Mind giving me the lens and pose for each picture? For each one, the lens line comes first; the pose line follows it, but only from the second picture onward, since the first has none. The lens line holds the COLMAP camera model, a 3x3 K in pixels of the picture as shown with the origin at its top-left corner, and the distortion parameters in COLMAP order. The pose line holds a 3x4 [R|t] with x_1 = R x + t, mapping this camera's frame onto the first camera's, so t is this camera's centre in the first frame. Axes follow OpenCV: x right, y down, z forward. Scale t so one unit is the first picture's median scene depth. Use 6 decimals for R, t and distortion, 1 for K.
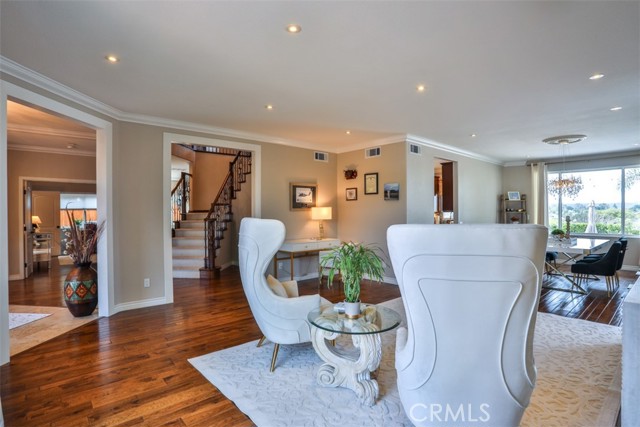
lens RADIAL K [[331.1, 0, 319.7], [0, 331.1, 211.3], [0, 0, 1]] dist [-0.057197, 0.017236]
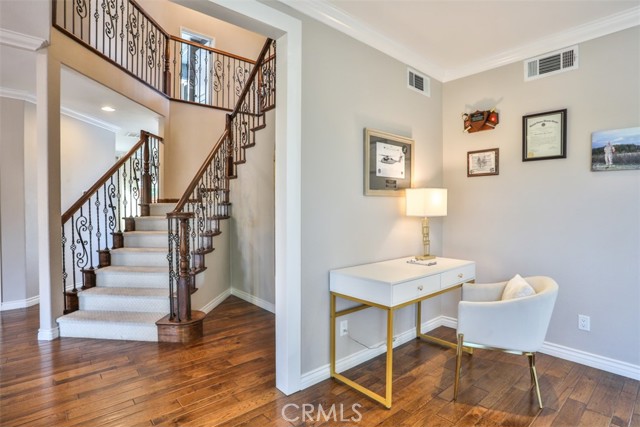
lens RADIAL K [[331.1, 0, 321.4], [0, 331.1, 203.1], [0, 0, 1]] dist [-0.057197, 0.017236]
pose [[0.999973, 0.006208, -0.003902, -0.131695], [-0.006252, 0.999917, -0.011272, 0.012427], [0.003832, 0.011296, 0.999929, 0.537560]]
